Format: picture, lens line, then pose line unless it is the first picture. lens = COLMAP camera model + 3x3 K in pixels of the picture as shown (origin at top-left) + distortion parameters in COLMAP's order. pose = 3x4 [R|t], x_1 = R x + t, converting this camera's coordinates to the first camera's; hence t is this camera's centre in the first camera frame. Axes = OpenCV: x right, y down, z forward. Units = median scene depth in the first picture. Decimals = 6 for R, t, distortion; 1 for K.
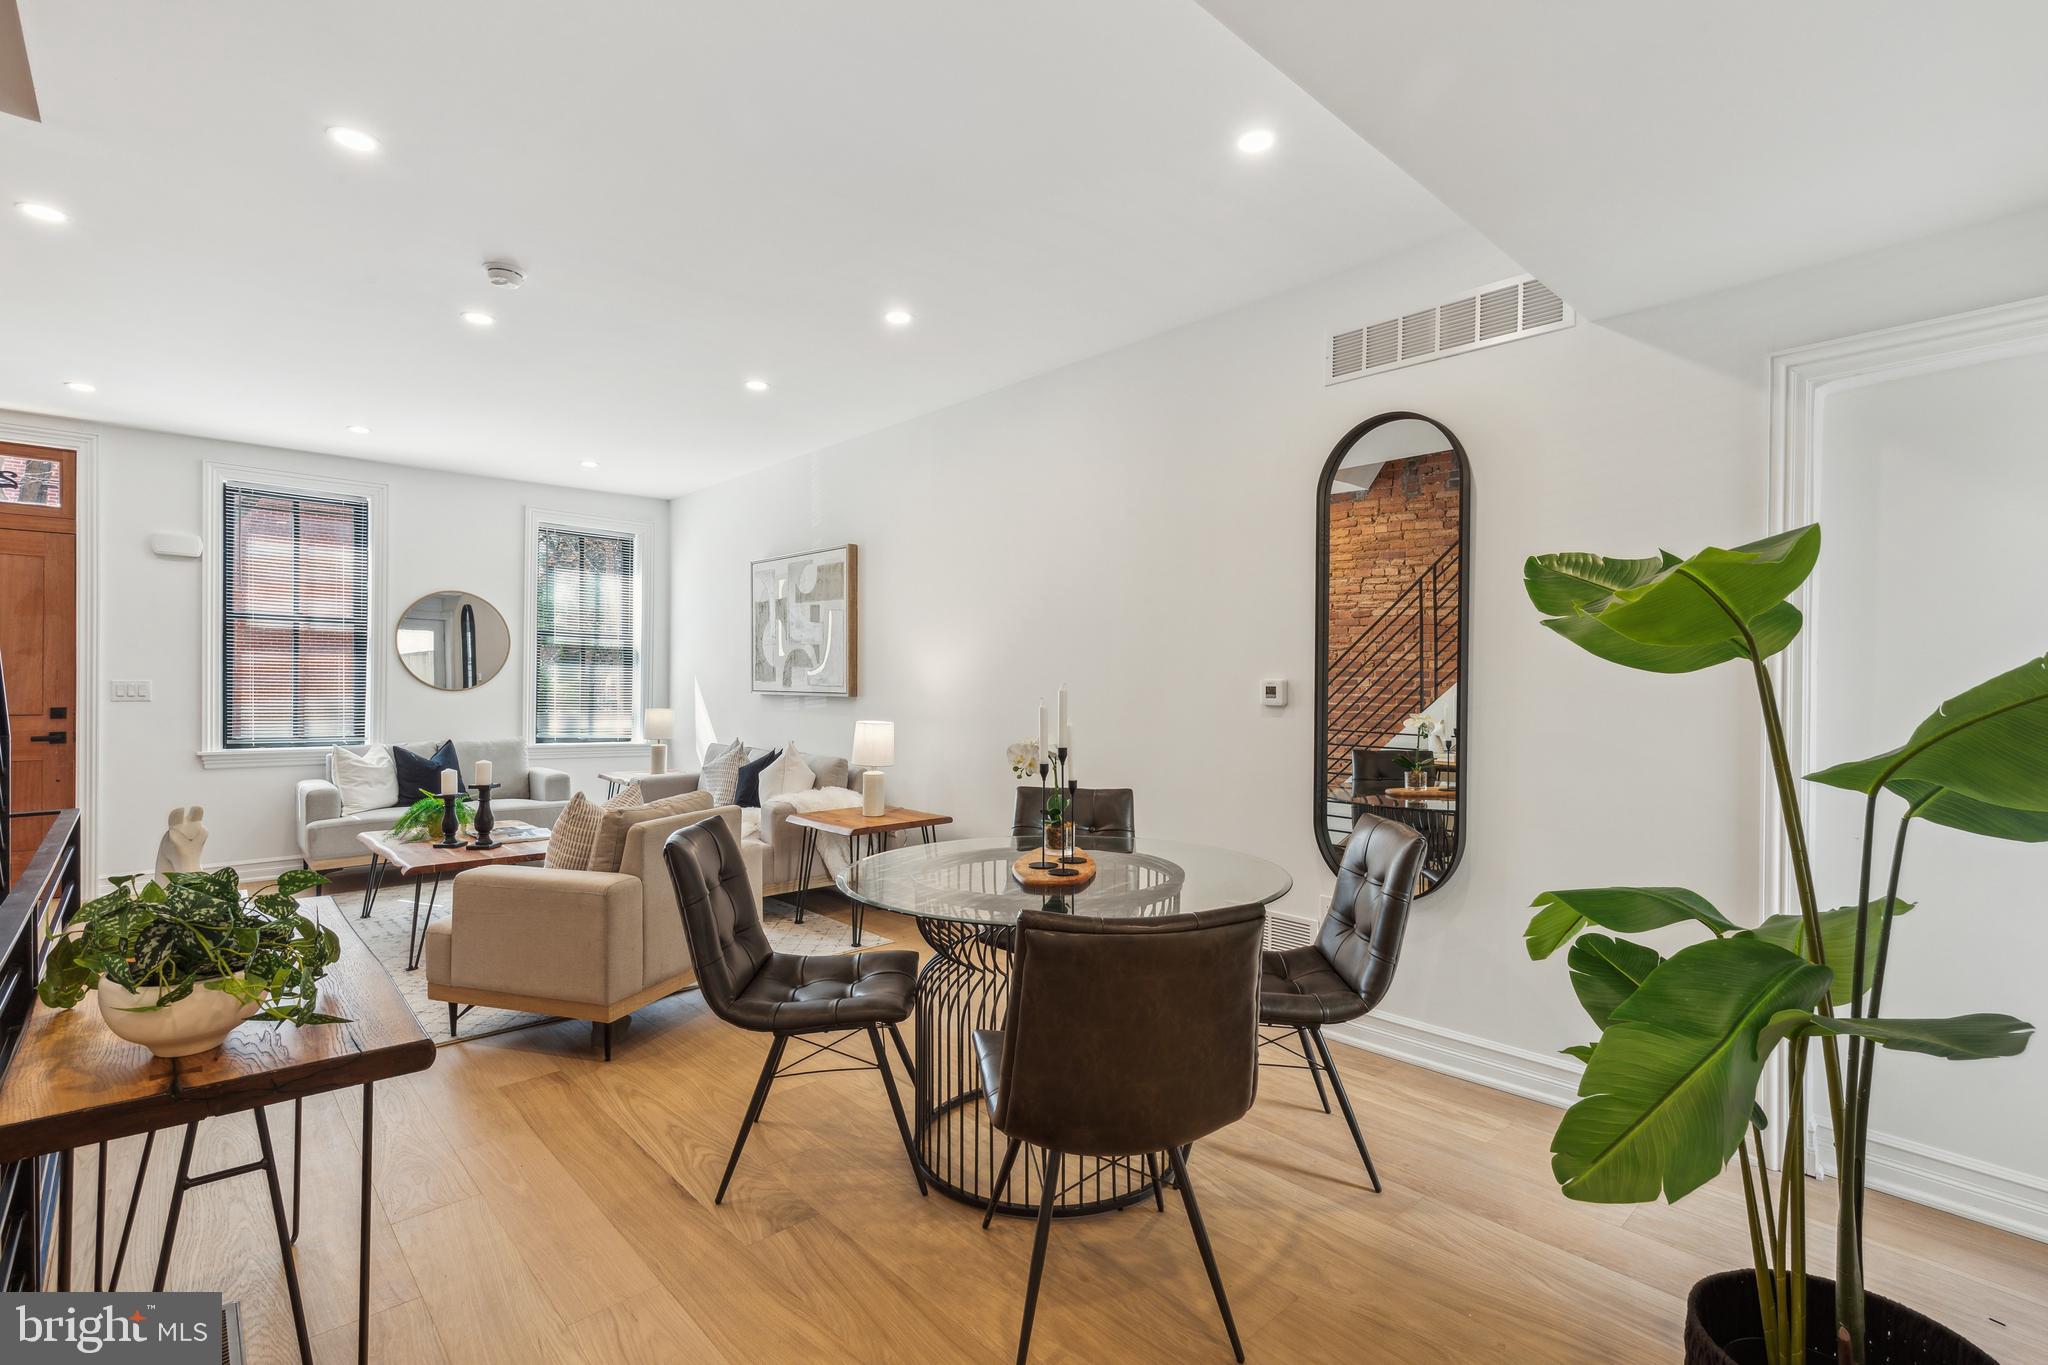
lens RADIAL K [[935.7, 0, 1024.8], [0, 935.7, 690.7], [0, 0, 1]] dist [0.010263, -0.003230]
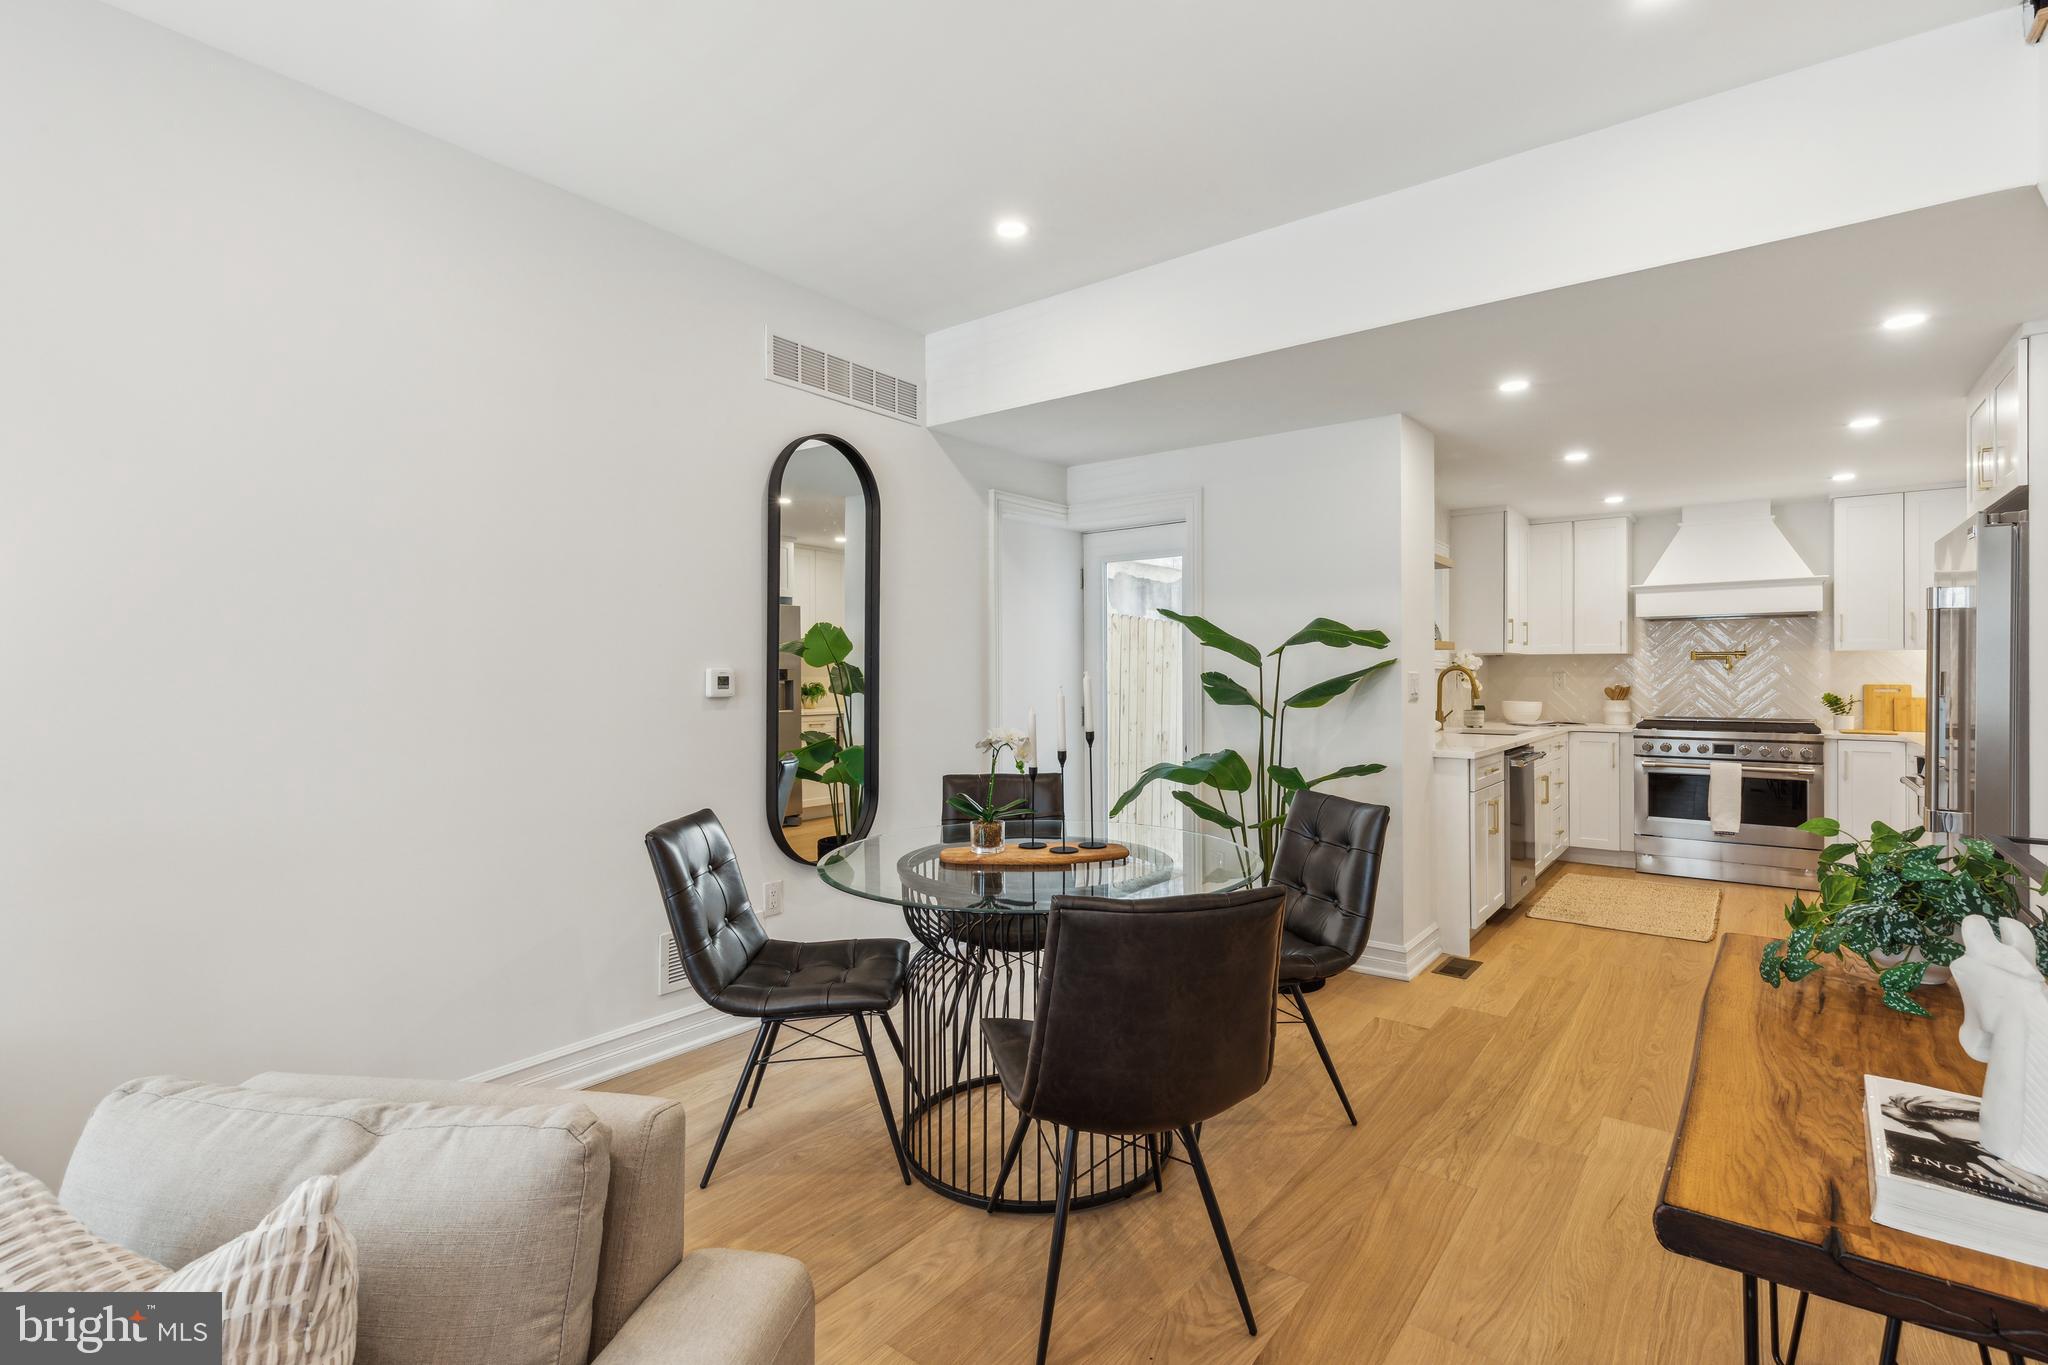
lens RADIAL K [[935.7, 0, 1033.7], [0, 935.7, 674.5], [0, 0, 1]] dist [0.010263, -0.003230]
pose [[-0.166023, -0.002903, 0.986118, -0.427564], [0.013108, 0.999901, 0.005150, -0.004296], [-0.986035, 0.013781, -0.165969, 0.521973]]
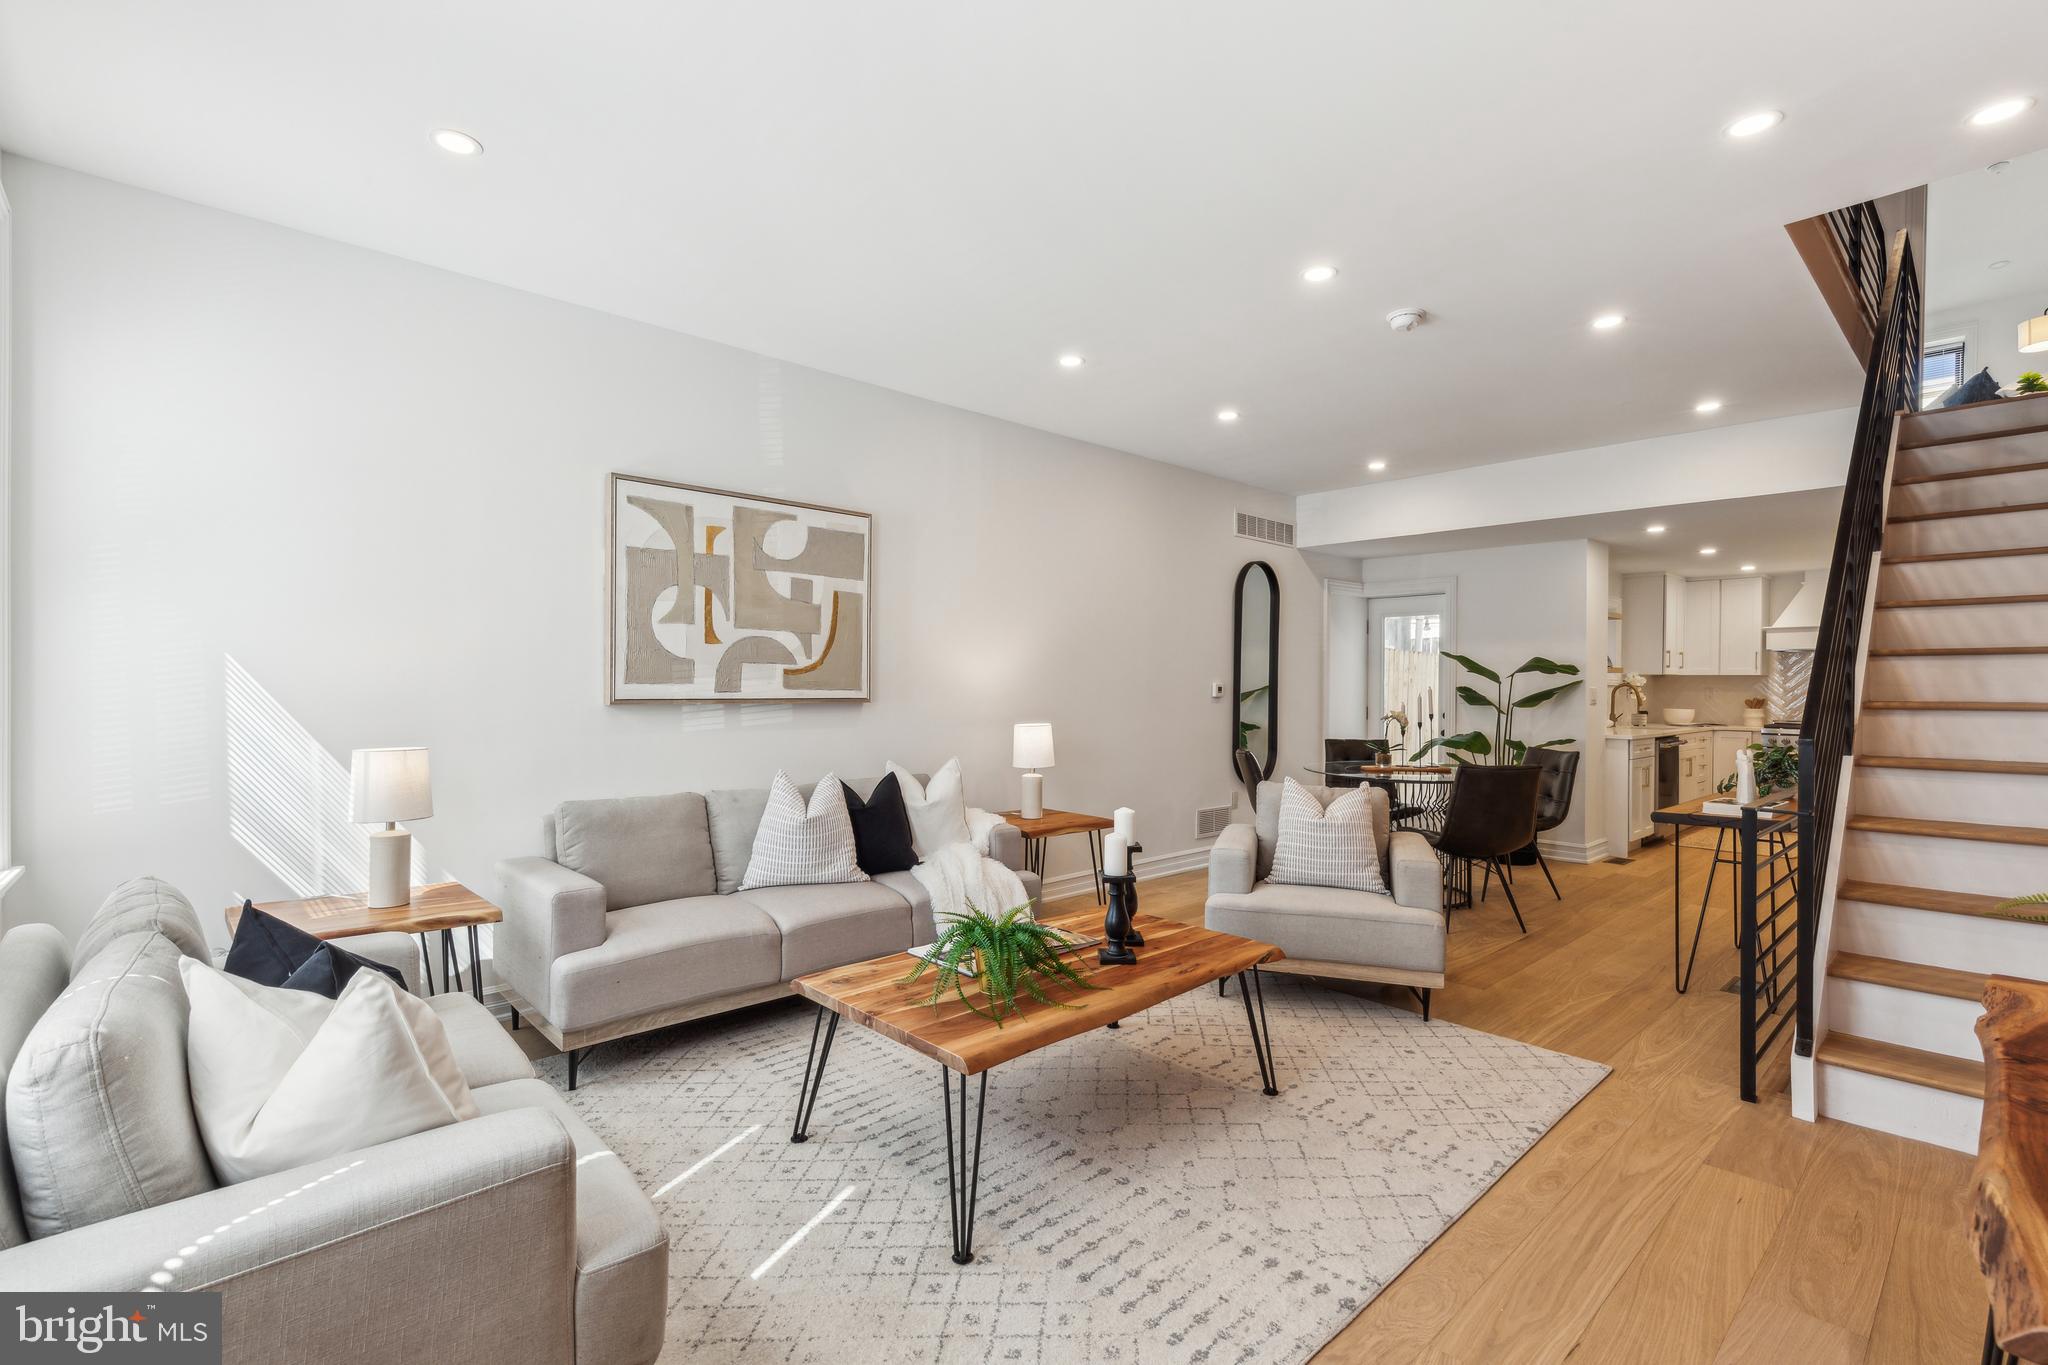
lens RADIAL K [[935.7, 0, 1014.5], [0, 935.7, 690.2], [0, 0, 1]] dist [0.010263, -0.003230]
pose [[0.002011, -0.010940, 0.999938, -0.981139], [0.005253, 0.999926, 0.010929, -0.012531], [-0.999984, 0.005231, 0.002069, 0.860884]]
